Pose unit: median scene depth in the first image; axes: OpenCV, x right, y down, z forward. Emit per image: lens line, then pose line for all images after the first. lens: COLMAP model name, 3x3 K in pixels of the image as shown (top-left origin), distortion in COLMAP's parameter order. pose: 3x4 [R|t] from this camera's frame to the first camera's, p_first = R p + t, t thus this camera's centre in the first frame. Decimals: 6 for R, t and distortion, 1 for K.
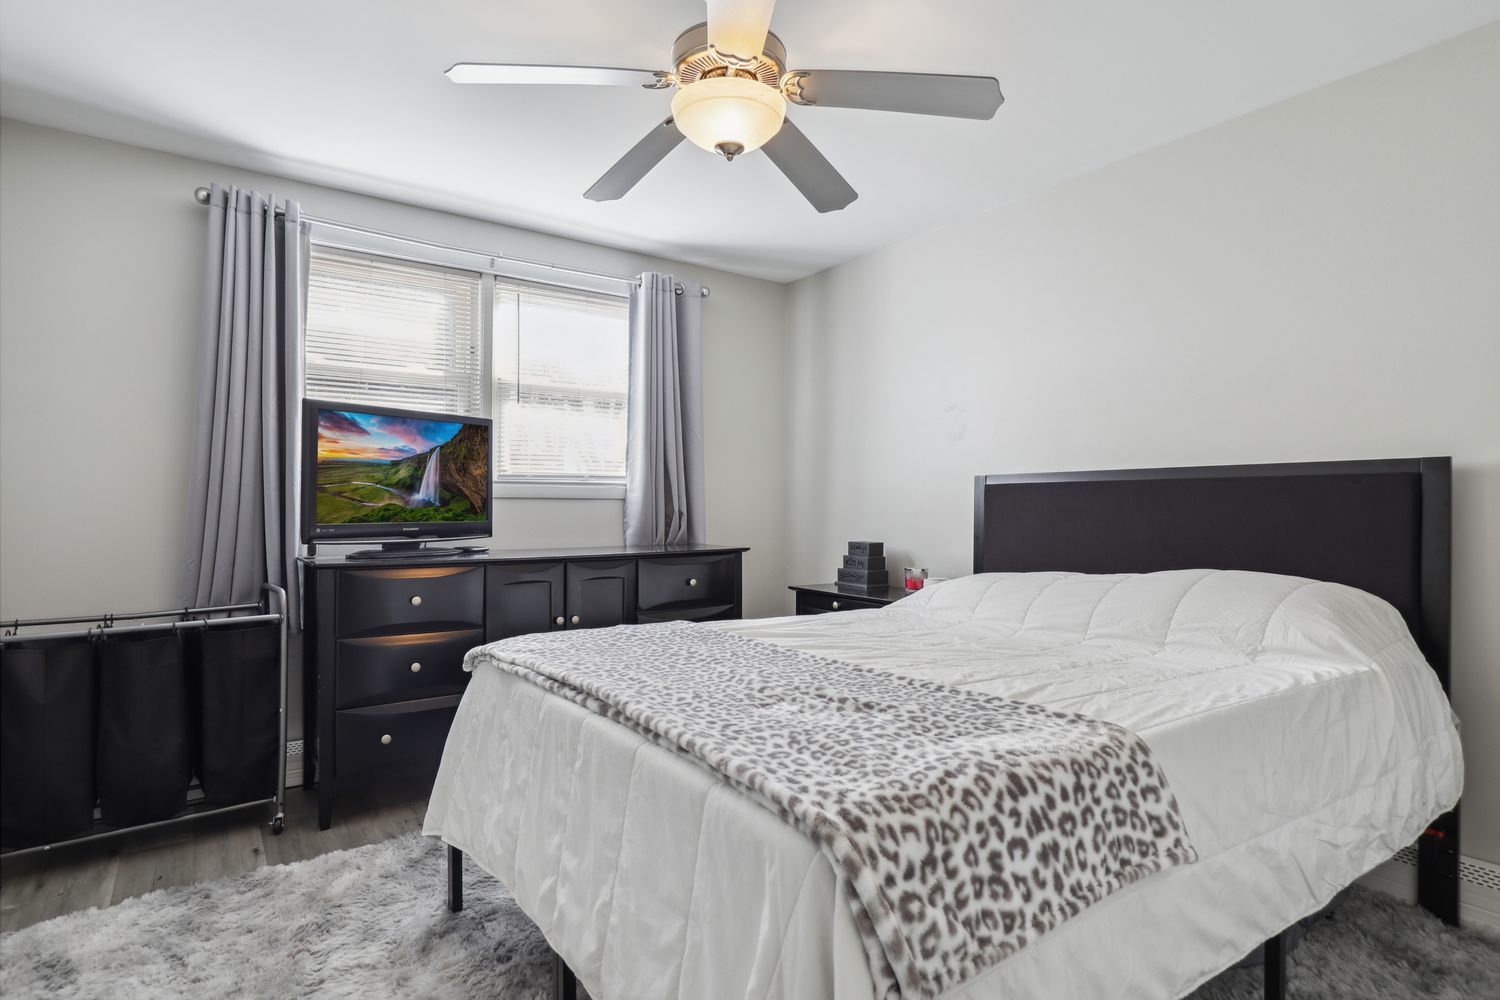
lens RADIAL K [[801.1, 0, 752.4], [0, 801.1, 506.7], [0, 0, 1]] dist [0.000890, -0.000432]
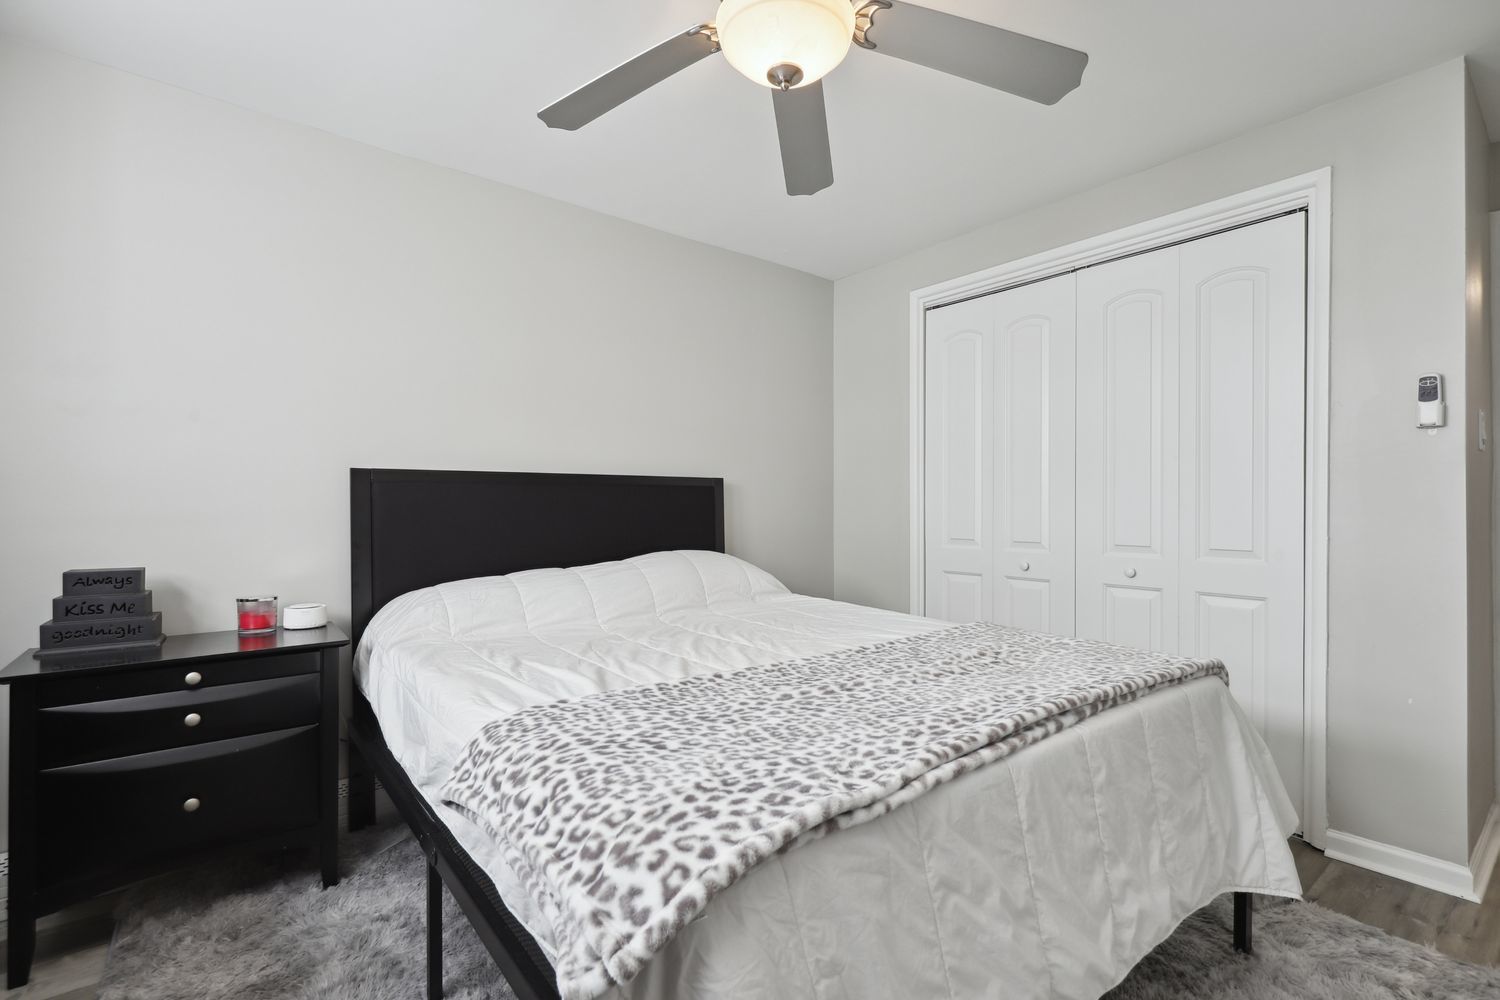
lens RADIAL K [[672.7, 0, 738.6], [0, 672.7, 504.0], [0, 0, 1]] dist [0.008498, 0.000239]
pose [[-0.045427, -0.008580, 0.998931, -0.709496], [0.002856, 0.999958, 0.008719, -0.013841], [-0.998964, 0.003249, -0.045401, 1.029460]]
